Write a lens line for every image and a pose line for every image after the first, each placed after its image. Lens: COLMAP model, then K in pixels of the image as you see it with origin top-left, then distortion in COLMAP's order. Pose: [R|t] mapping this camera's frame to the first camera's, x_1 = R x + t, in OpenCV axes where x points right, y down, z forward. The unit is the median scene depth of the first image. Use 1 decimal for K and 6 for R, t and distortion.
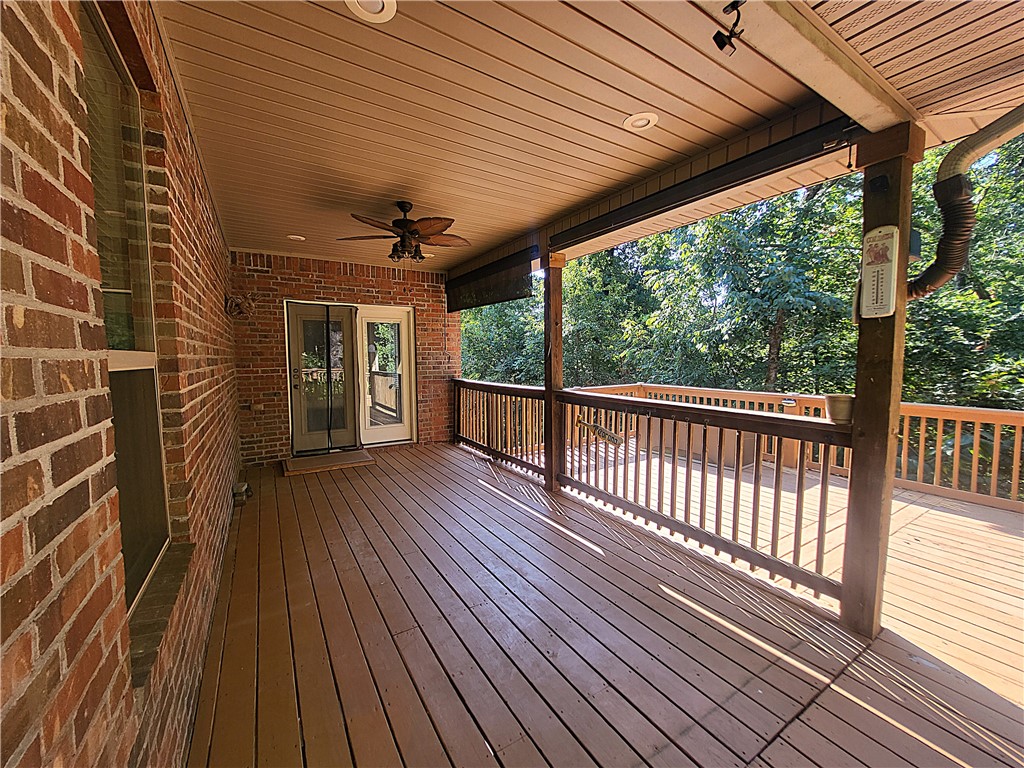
lens RADIAL K [[403.5, 0, 512.3], [0, 403.5, 386.2], [0, 0, 1]] dist [0.000220, 0.000006]
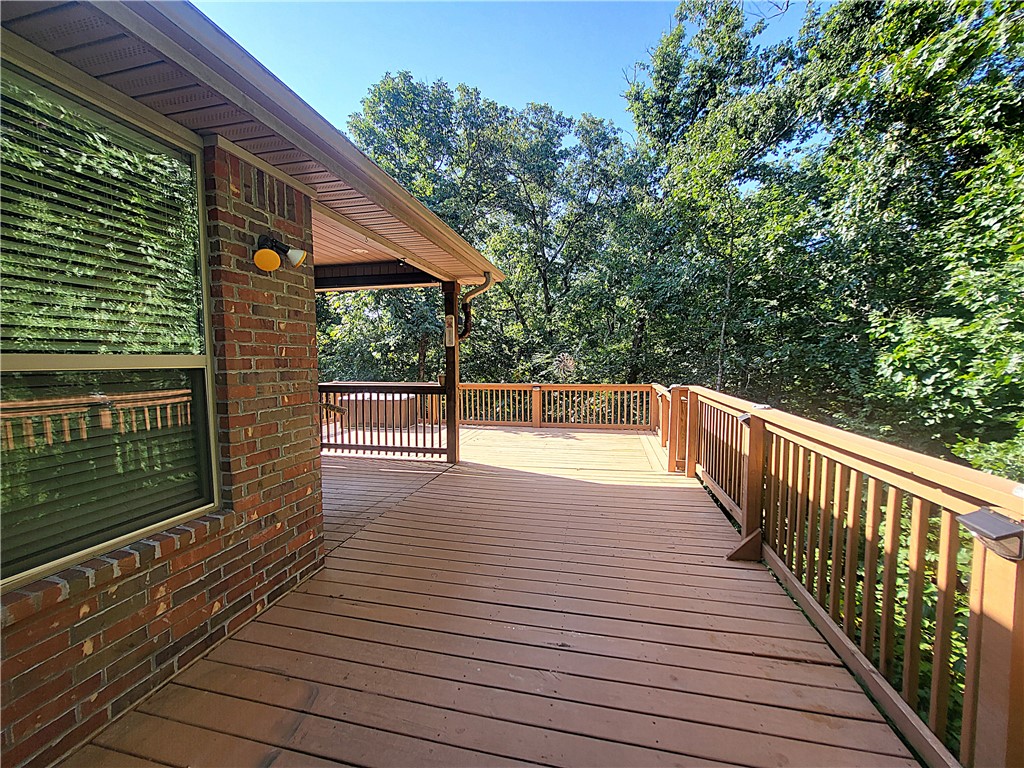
lens RADIAL K [[403.5, 0, 512.3], [0, 403.5, 386.2], [0, 0, 1]] dist [0.000220, 0.000006]
pose [[0.703213, -0.044076, 0.709612, -0.379232], [0.054486, 0.998482, 0.008024, 0.051632], [-0.708889, 0.033022, 0.704547, -0.605802]]
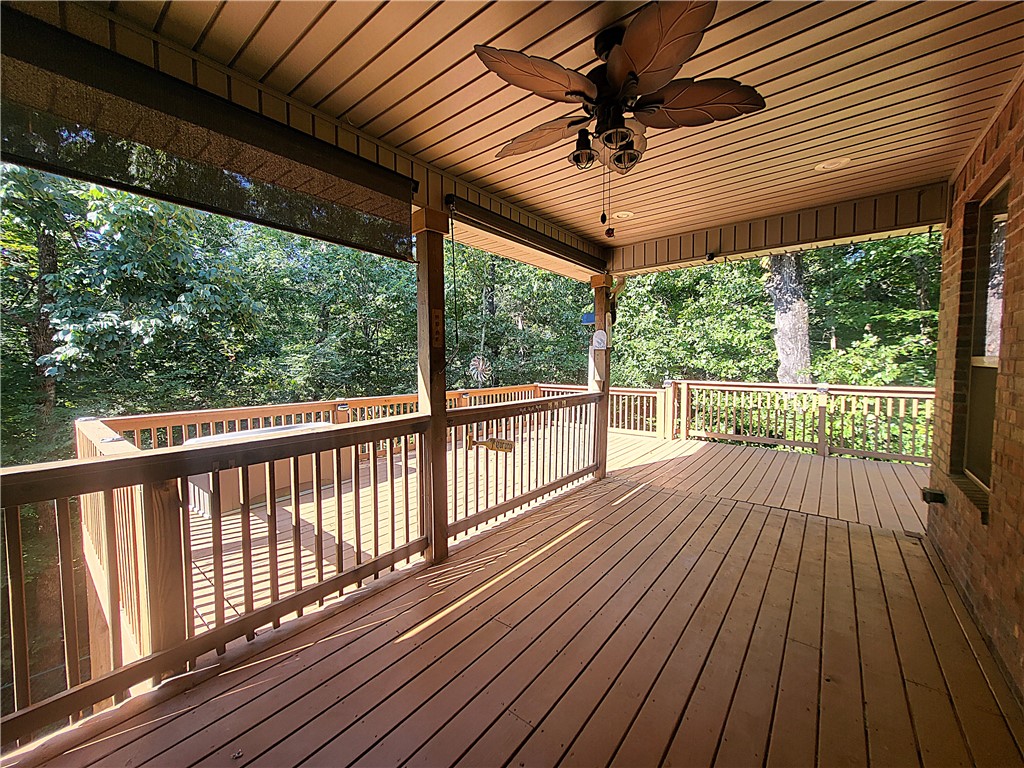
lens RADIAL K [[403.5, 0, 512.3], [0, 403.5, 386.2], [0, 0, 1]] dist [0.000220, 0.000006]
pose [[-0.337160, -0.045599, 0.940342, -0.604051], [0.080045, 0.993821, 0.076892, -0.081311], [-0.938038, 0.101195, -0.331427, 1.137389]]
